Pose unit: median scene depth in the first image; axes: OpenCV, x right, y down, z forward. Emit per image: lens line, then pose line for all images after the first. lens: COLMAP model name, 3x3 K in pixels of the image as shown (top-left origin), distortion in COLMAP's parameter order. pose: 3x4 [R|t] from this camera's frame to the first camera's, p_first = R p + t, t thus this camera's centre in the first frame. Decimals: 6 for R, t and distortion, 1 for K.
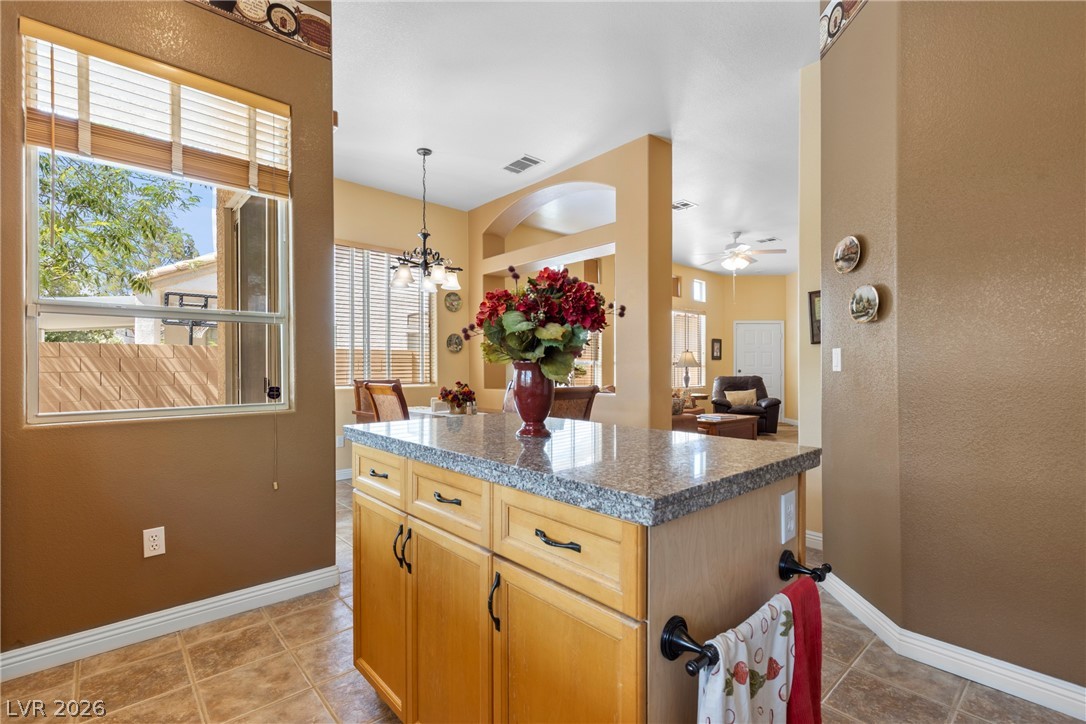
lens RADIAL K [[494.3, 0, 548.2], [0, 494.3, 369.9], [0, 0, 1]] dist [0.002122, -0.001313]
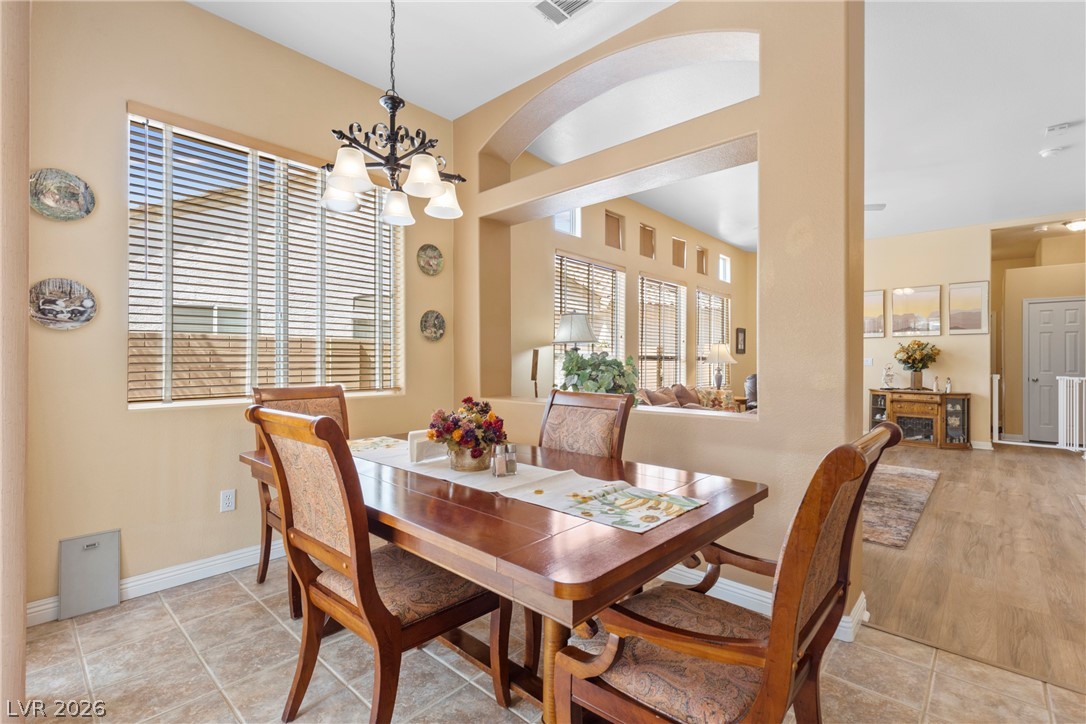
lens RADIAL K [[494.3, 0, 535.6], [0, 494.3, 359.1], [0, 0, 1]] dist [0.002122, -0.001313]
pose [[0.996930, 0.003105, 0.078232, -0.144448], [-0.002399, 0.999956, -0.009117, -0.007868], [-0.078256, 0.008901, 0.996894, 0.491333]]
